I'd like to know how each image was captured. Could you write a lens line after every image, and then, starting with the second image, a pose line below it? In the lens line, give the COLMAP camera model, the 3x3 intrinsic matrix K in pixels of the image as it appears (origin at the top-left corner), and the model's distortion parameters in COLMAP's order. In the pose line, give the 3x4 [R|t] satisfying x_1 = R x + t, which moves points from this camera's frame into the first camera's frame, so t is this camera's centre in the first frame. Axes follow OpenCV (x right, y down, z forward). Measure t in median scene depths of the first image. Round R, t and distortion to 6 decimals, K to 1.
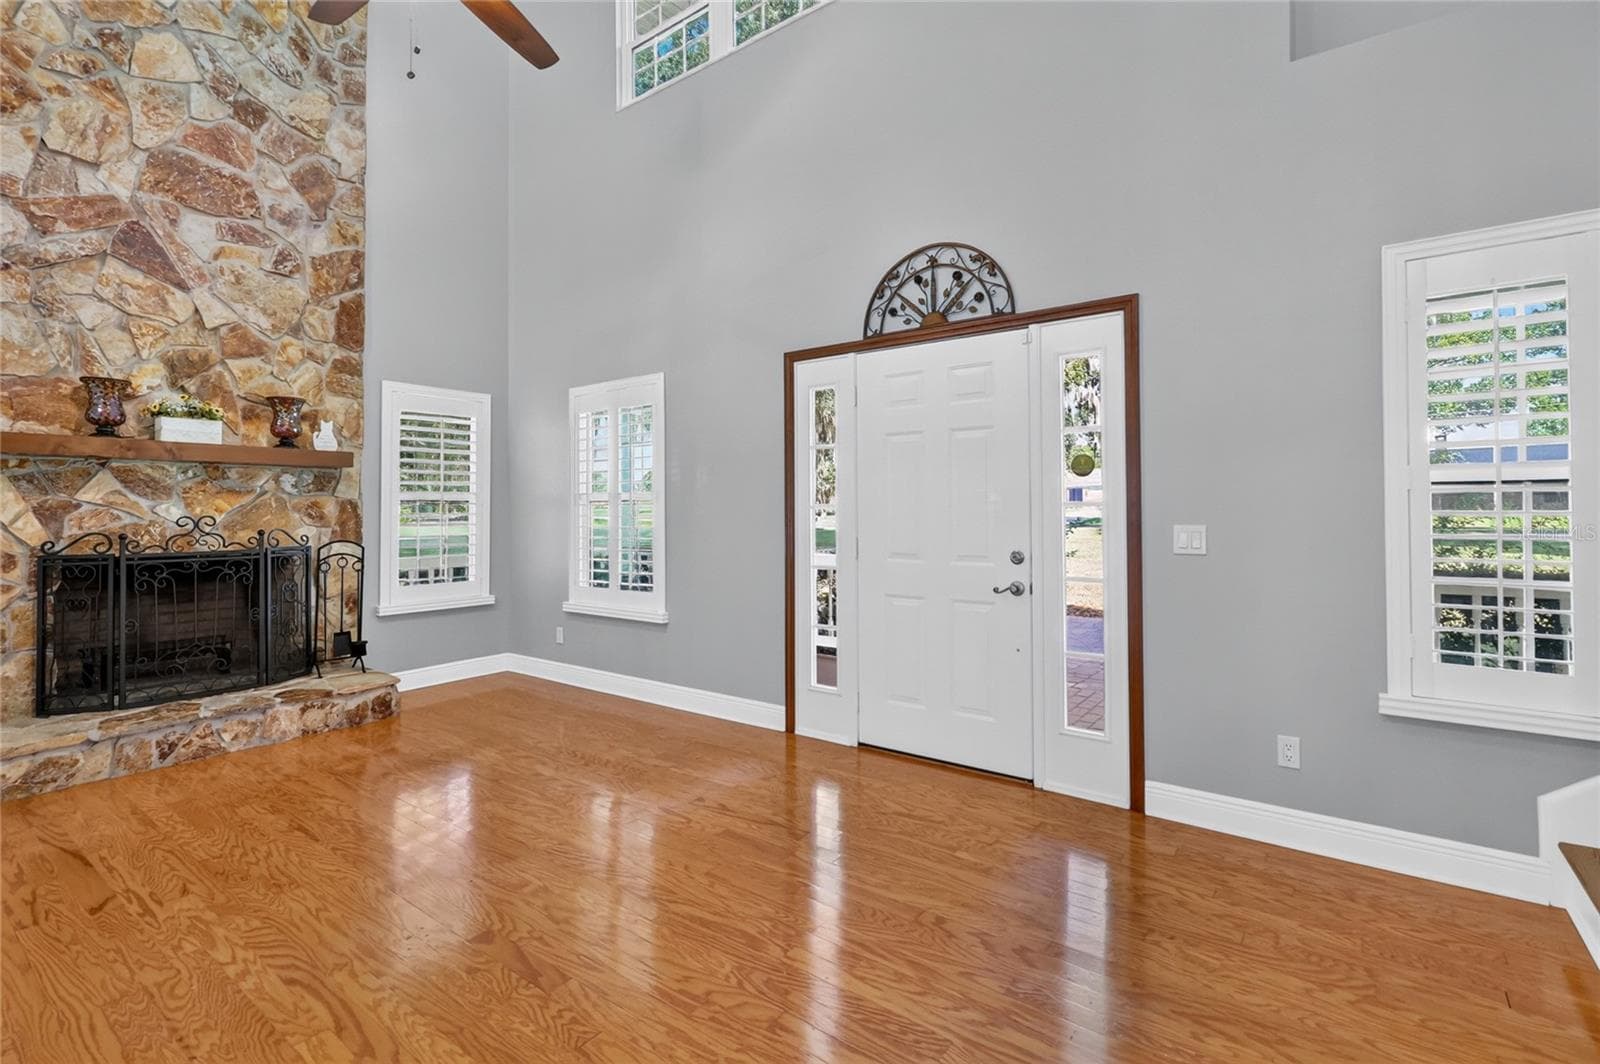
lens RADIAL K [[733.2, 0, 805.1], [0, 733.2, 500.3], [0, 0, 1]] dist [0.003496, -0.001957]
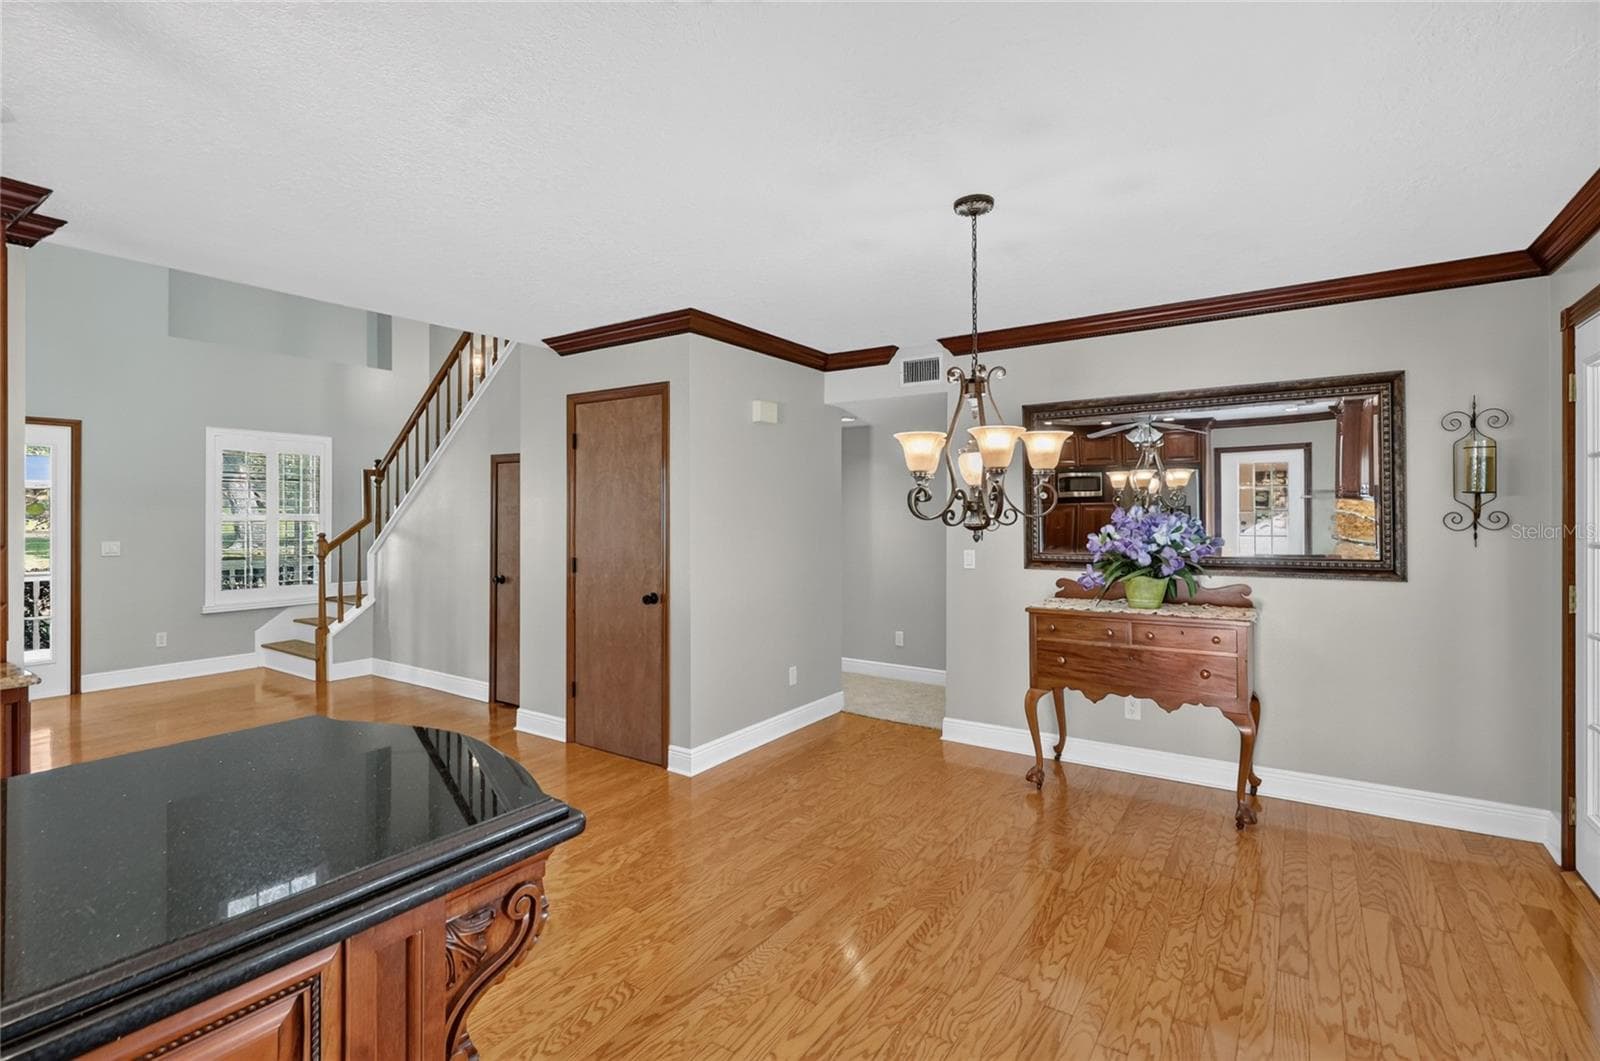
lens RADIAL K [[733.2, 0, 797.7], [0, 733.2, 509.0], [0, 0, 1]] dist [0.003496, -0.001957]
pose [[-0.041373, 0.005995, 0.999126, -1.142755], [-0.013909, 0.999882, -0.006575, -0.049294], [-0.999047, -0.014169, -0.041285, -0.581875]]
